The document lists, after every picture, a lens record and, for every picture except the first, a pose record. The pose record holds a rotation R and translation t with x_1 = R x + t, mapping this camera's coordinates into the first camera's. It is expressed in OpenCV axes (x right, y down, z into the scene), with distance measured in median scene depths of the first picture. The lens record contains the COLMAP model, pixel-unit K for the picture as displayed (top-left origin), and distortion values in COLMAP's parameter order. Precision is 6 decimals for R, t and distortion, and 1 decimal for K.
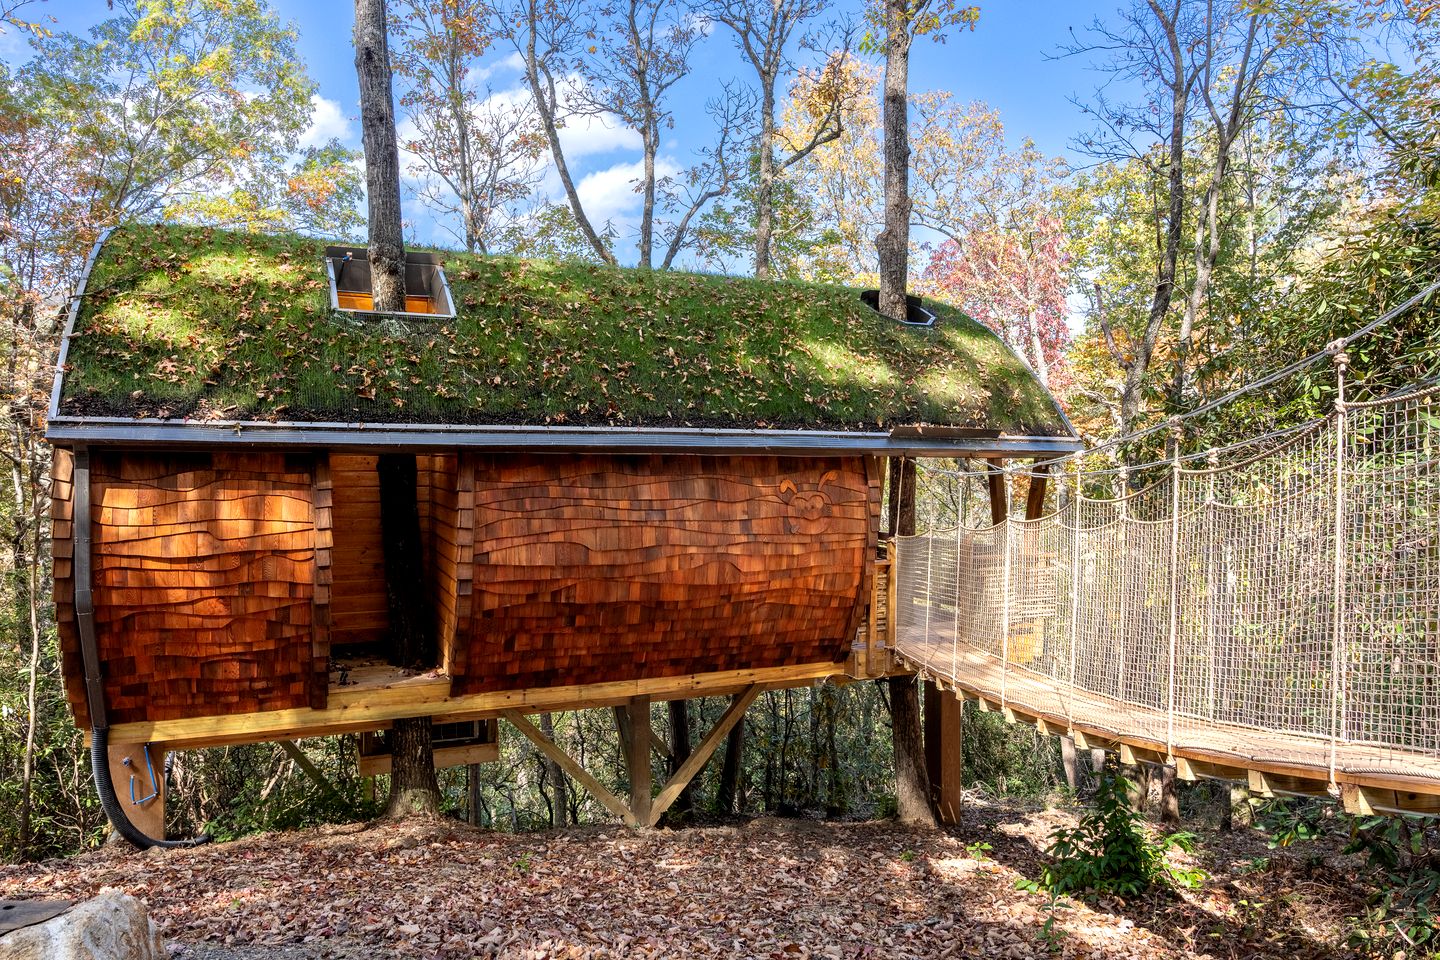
lens RADIAL K [[998.6, 0, 720.0], [0, 998.6, 480.0], [0, 0, 1]] dist [0.001208, -0.001047]
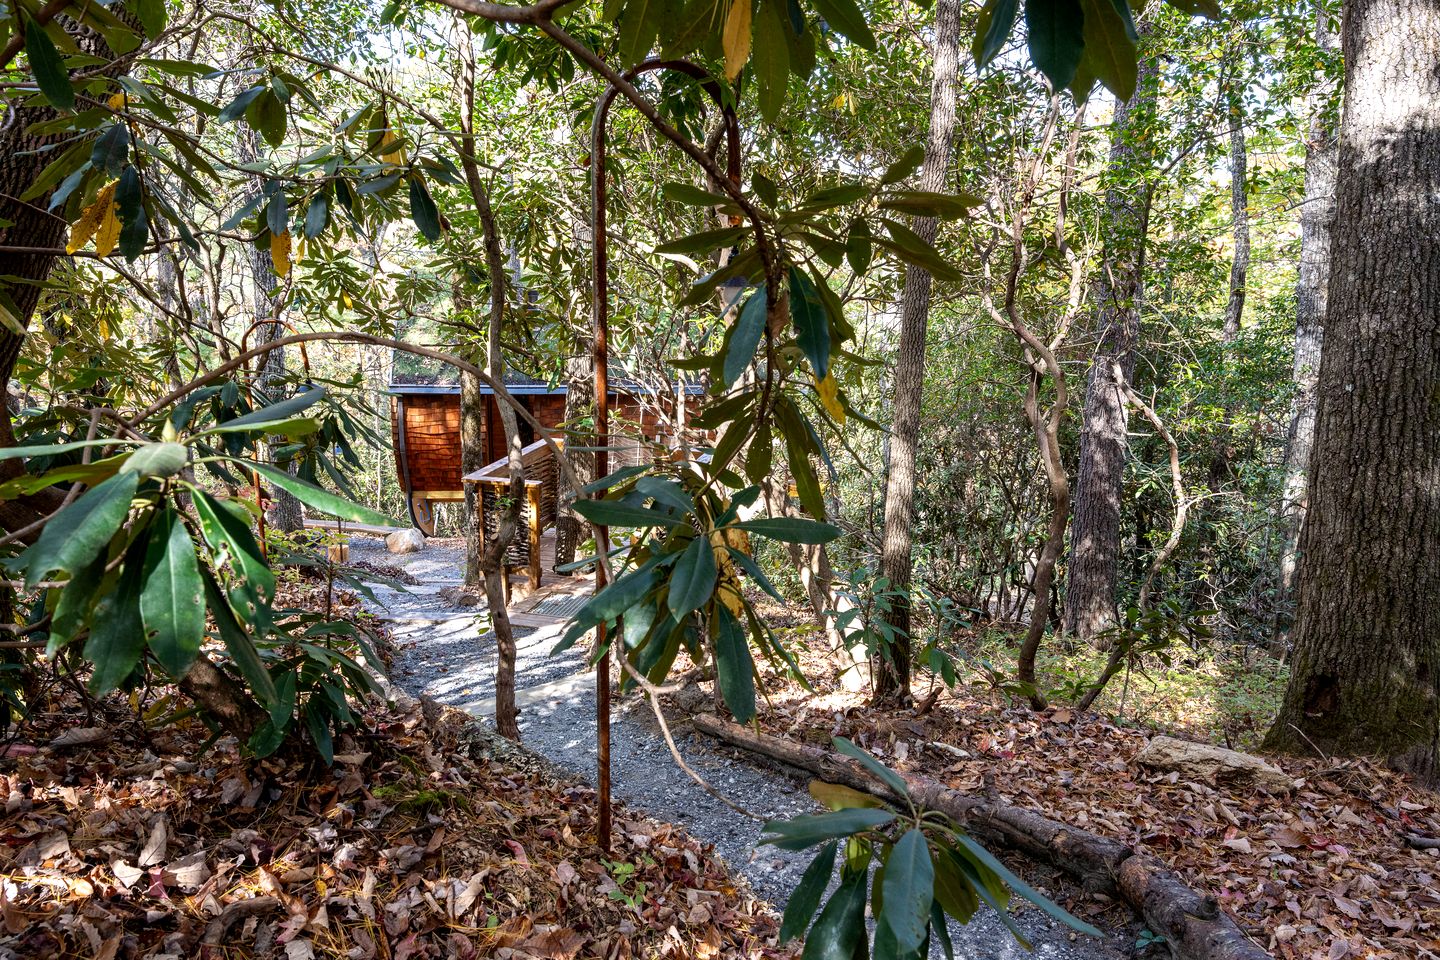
lens RADIAL K [[998.6, 0, 720.0], [0, 998.6, 480.0], [0, 0, 1]] dist [0.001208, -0.001047]
pose [[0.971588, 0.071848, -0.225512, 0.818968], [-0.022961, 0.976930, 0.212322, -0.387274], [0.235564, -0.201112, 0.950823, -1.393362]]
